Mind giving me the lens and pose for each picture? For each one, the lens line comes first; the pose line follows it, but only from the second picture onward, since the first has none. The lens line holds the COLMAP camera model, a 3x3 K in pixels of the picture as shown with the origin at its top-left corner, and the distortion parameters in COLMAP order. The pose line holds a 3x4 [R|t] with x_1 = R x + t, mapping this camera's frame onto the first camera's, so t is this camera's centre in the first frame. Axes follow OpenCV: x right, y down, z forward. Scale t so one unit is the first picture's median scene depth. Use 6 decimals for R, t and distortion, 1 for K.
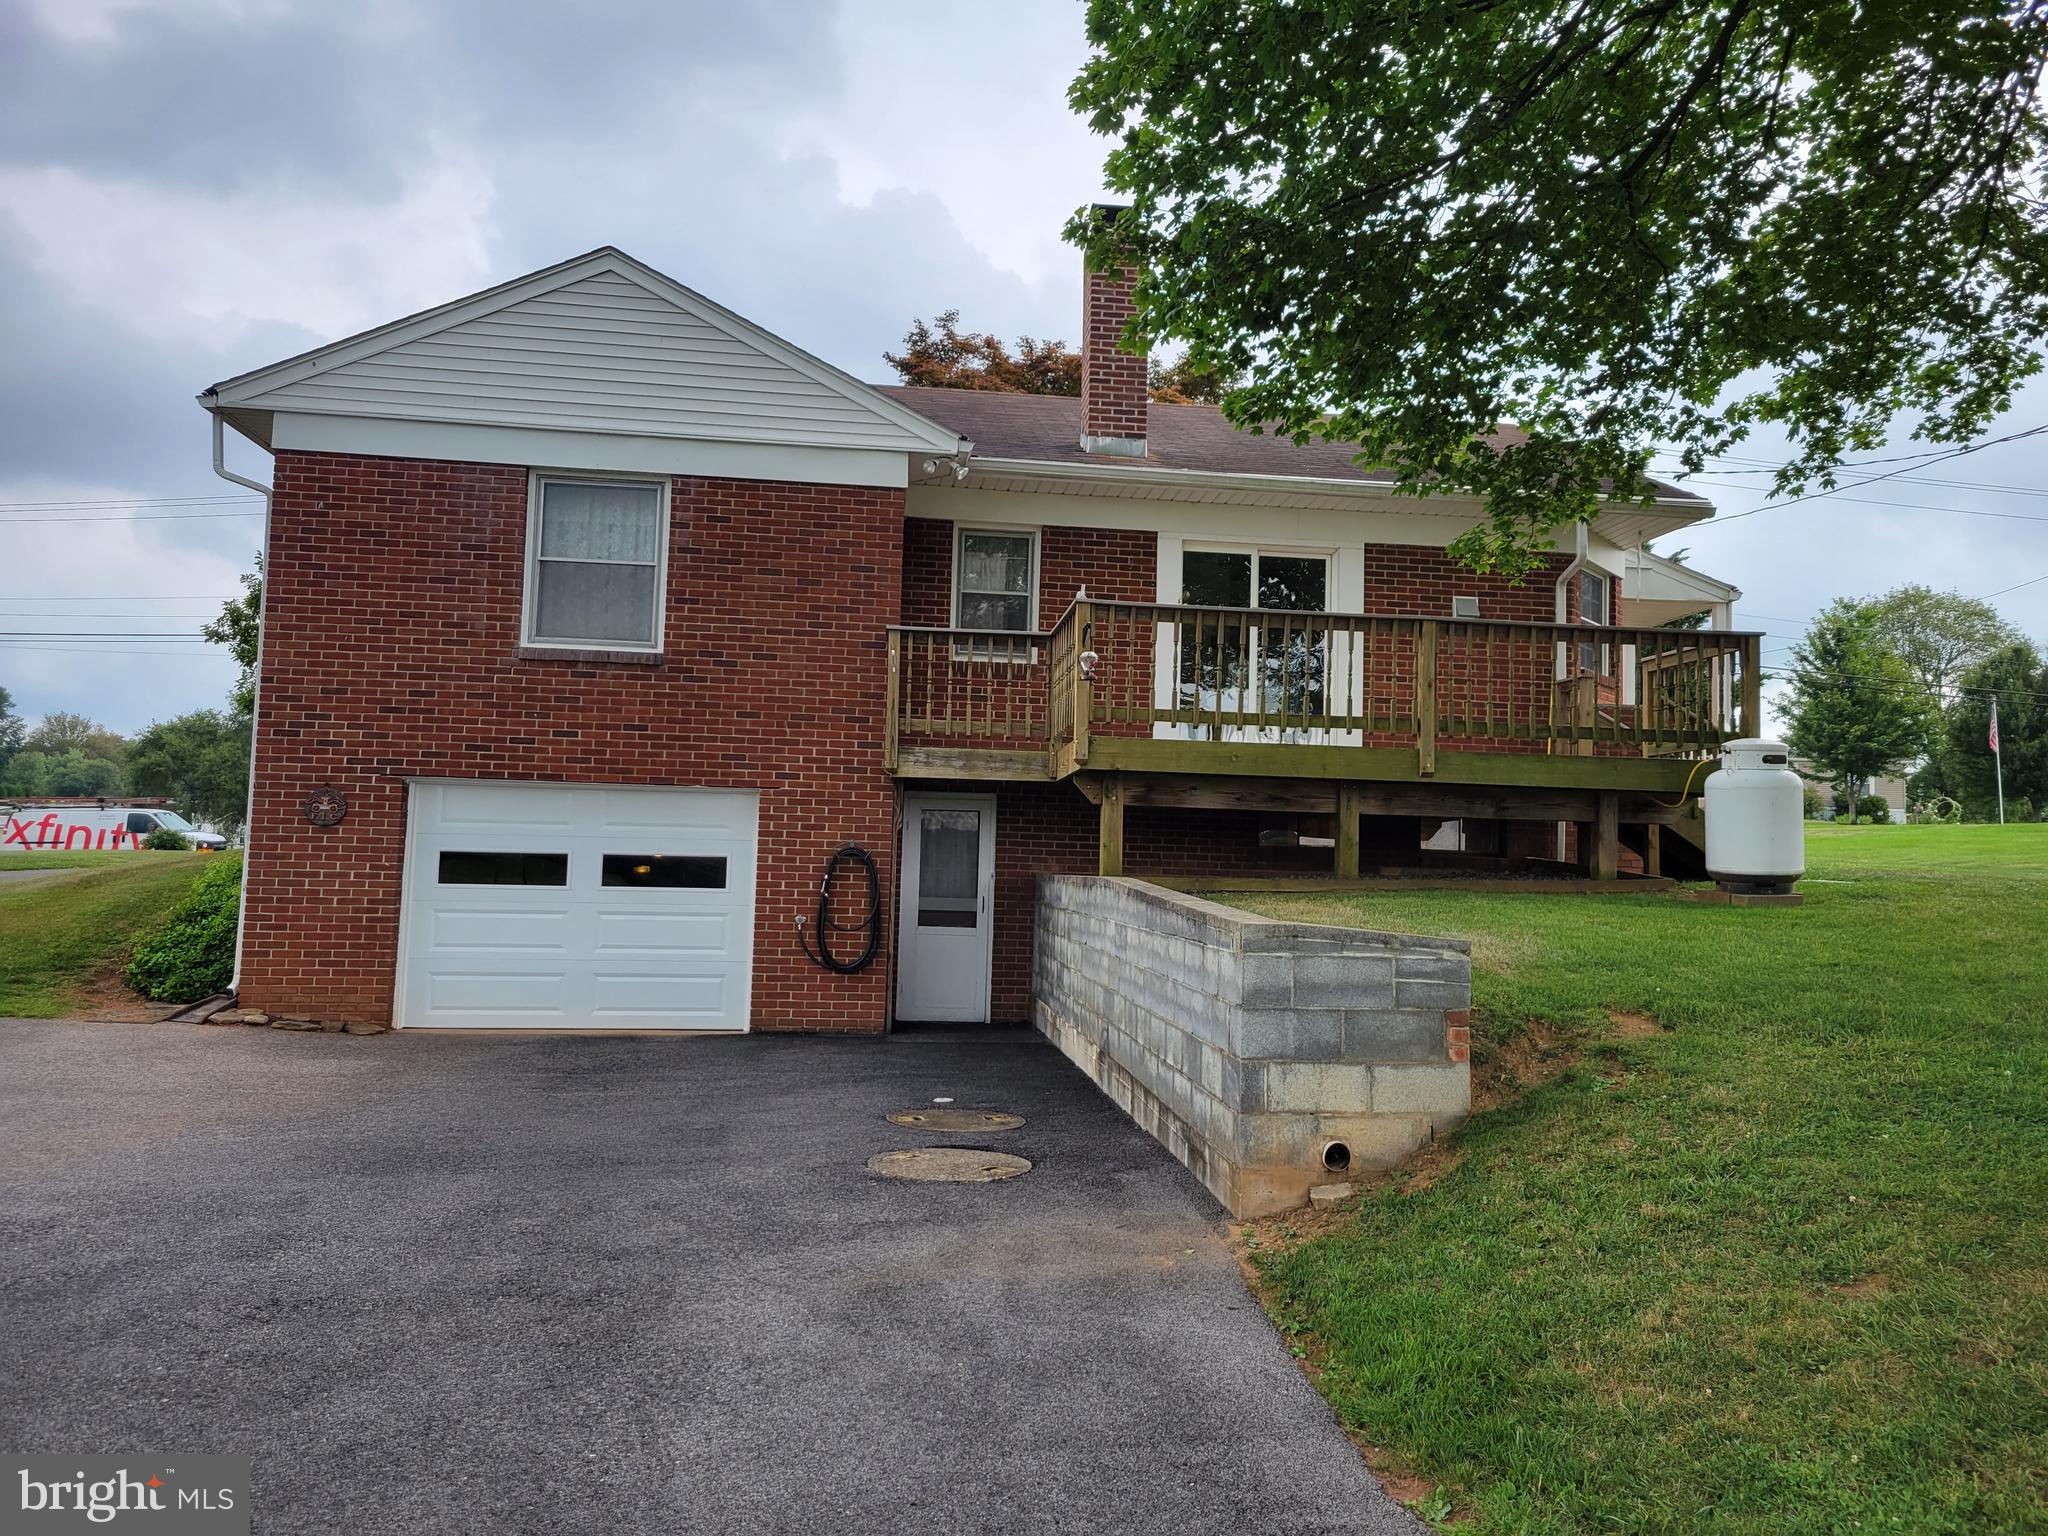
lens RADIAL K [[1526.7, 0, 1022.0], [0, 1526.7, 759.0], [0, 0, 1]] dist [0.051765, -0.029983]
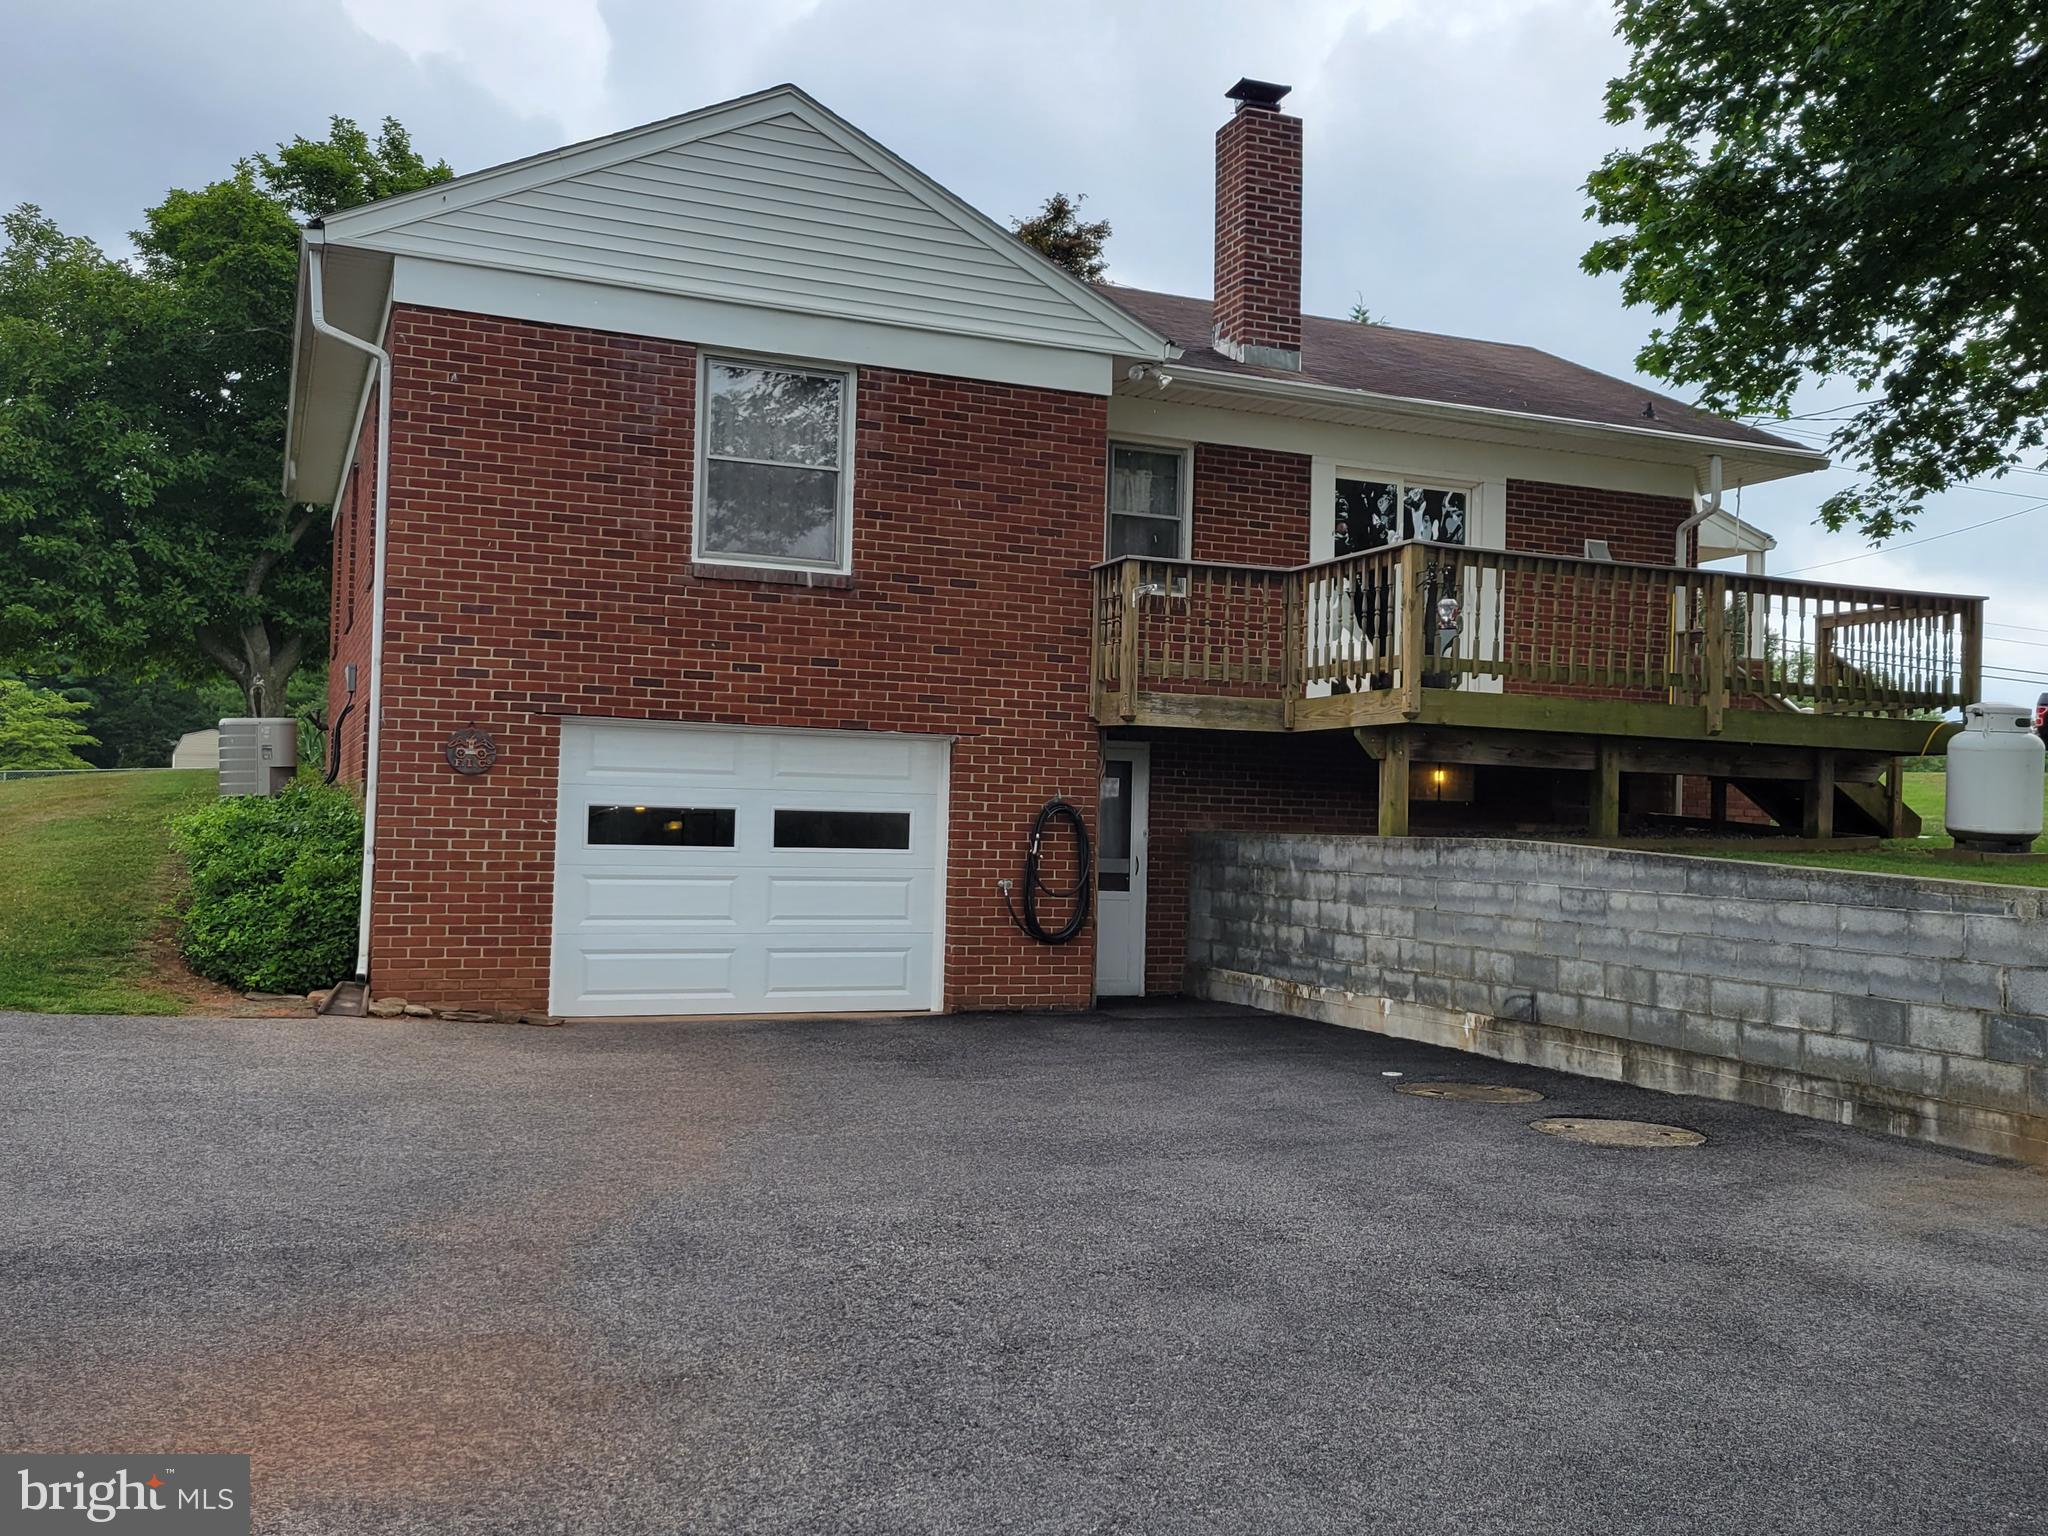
lens RADIAL K [[1852.7, 0, 1024.0], [0, 1852.7, 768.0], [0, 0, 1]] dist [0.056984, -0.025289]
pose [[0.963247, 0.008099, 0.268497, -0.424692], [-0.020690, 0.998813, 0.044101, -0.009495], [-0.267821, -0.048036, 0.962271, -0.028640]]
